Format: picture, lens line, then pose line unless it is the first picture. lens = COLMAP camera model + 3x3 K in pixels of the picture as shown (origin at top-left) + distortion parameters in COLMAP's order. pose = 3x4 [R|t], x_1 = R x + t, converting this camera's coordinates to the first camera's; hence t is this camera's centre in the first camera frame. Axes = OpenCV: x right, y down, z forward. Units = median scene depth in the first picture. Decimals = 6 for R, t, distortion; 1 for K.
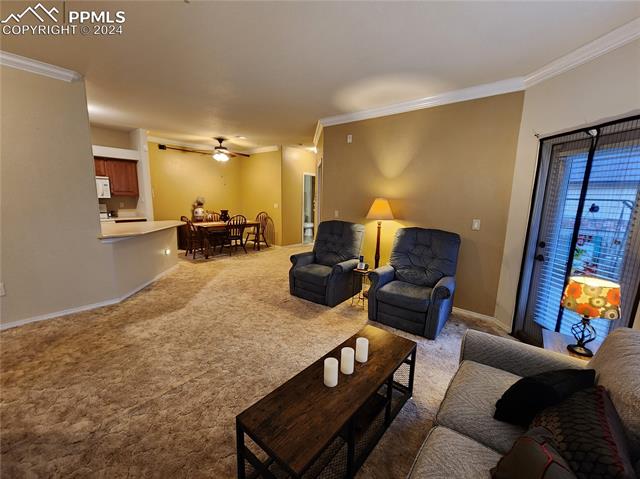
lens RADIAL K [[266.2, 0, 325.8], [0, 266.2, 241.4], [0, 0, 1]] dist [0.000588, -0.000056]
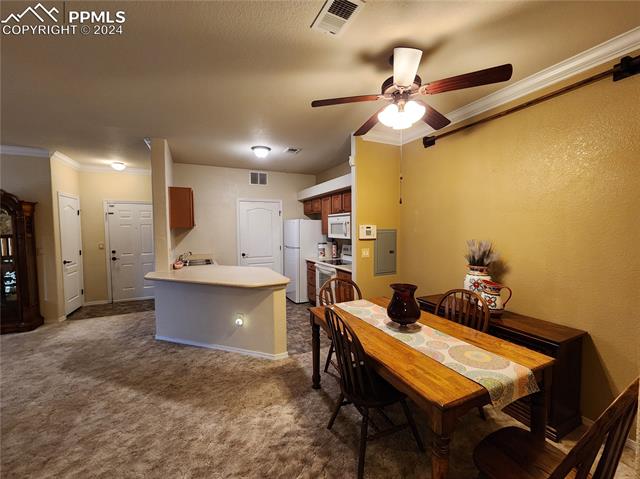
lens RADIAL K [[263.0, 0, 323.2], [0, 263.0, 239.4], [0, 0, 1]] dist [-0.000752, 0.000407]
pose [[-0.422525, 0.018784, -0.906157, -0.126028], [-0.154456, 0.983668, 0.092410, -0.311343], [0.893094, 0.179007, -0.412723, 1.759081]]
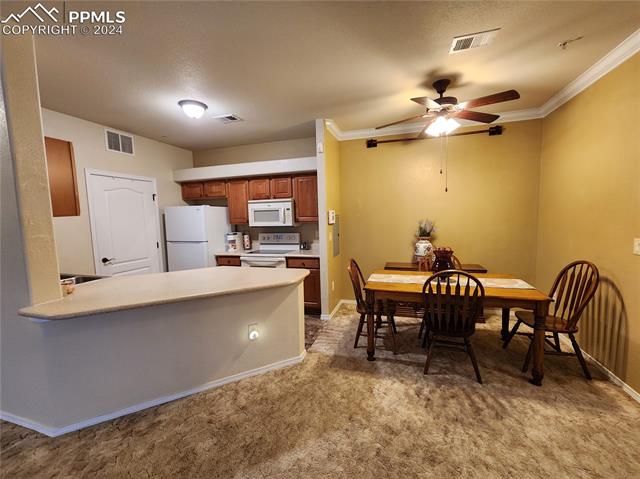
lens RADIAL K [[263.0, 0, 323.2], [0, 263.0, 239.4], [0, 0, 1]] dist [-0.000752, 0.000407]
pose [[0.374087, 0.048172, -0.926142, -0.117175], [-0.119453, 0.992834, 0.003391, -0.195363], [0.919668, 0.109362, 0.377161, 1.138119]]
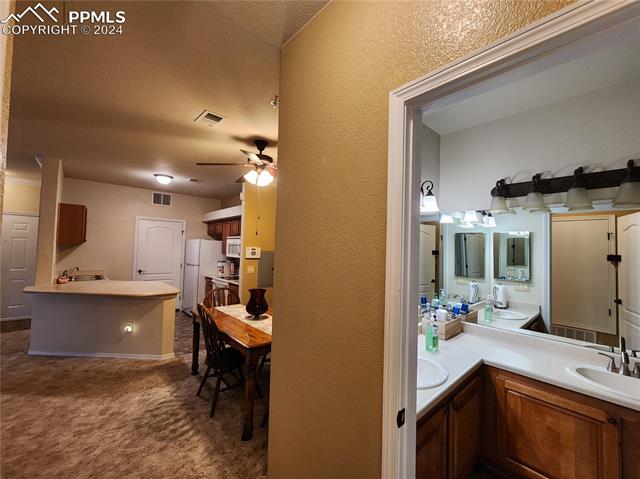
lens RADIAL K [[263.0, 0, 323.2], [0, 263.0, 239.4], [0, 0, 1]] dist [-0.000752, 0.000407]
pose [[-0.137320, -0.063721, -0.988475, 0.082106], [-0.195205, 0.980099, -0.036063, -0.351172], [0.971102, 0.188003, -0.147026, 1.971300]]
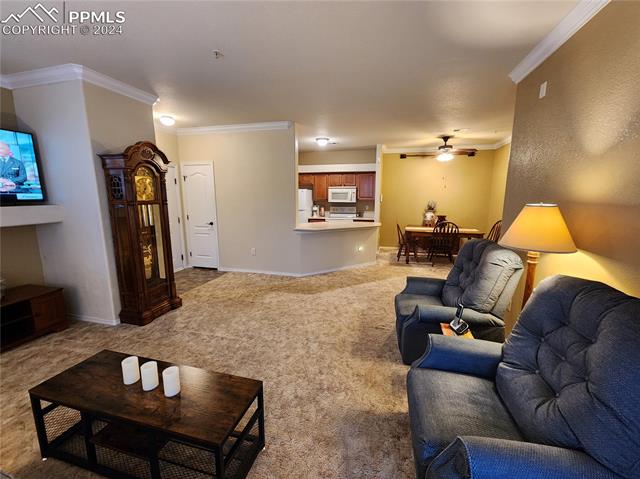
lens RADIAL K [[263.0, 0, 323.2], [0, 263.0, 239.4], [0, 0, 1]] dist [-0.000752, 0.000407]
pose [[0.414324, 0.125491, -0.901436, 0.453565], [-0.143702, 0.987045, 0.071359, -0.073681], [0.898713, 0.099972, 0.426990, 0.452637]]
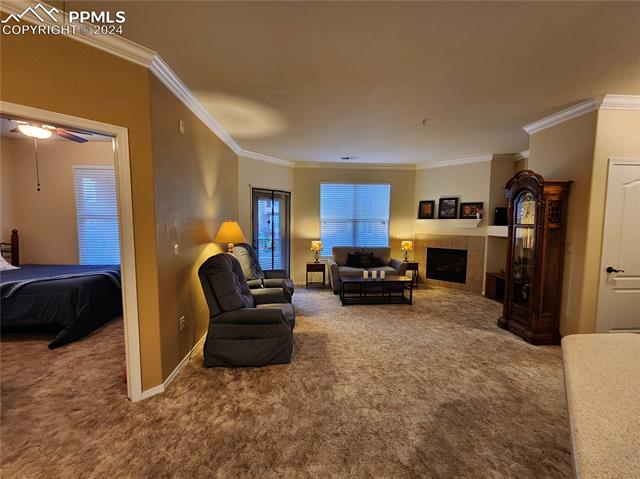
lens RADIAL K [[263.0, 0, 323.2], [0, 263.0, 239.4], [0, 0, 1]] dist [-0.000752, 0.000407]
pose [[-0.685768, -0.084250, 0.722927, -0.665513], [0.097781, 0.973608, 0.206219, -0.245530], [-0.721222, 0.212107, -0.659431, 1.338741]]
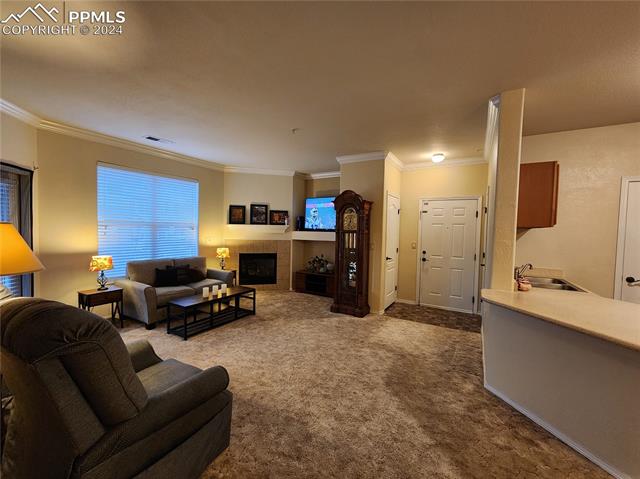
lens RADIAL K [[263.0, 0, 323.2], [0, 263.0, 239.4], [0, 0, 1]] dist [-0.000752, 0.000407]
pose [[-0.986842, -0.043214, -0.155804, -0.209080], [-0.074562, 0.976671, 0.201379, -0.238003], [0.143467, 0.210347, -0.967043, 1.395857]]
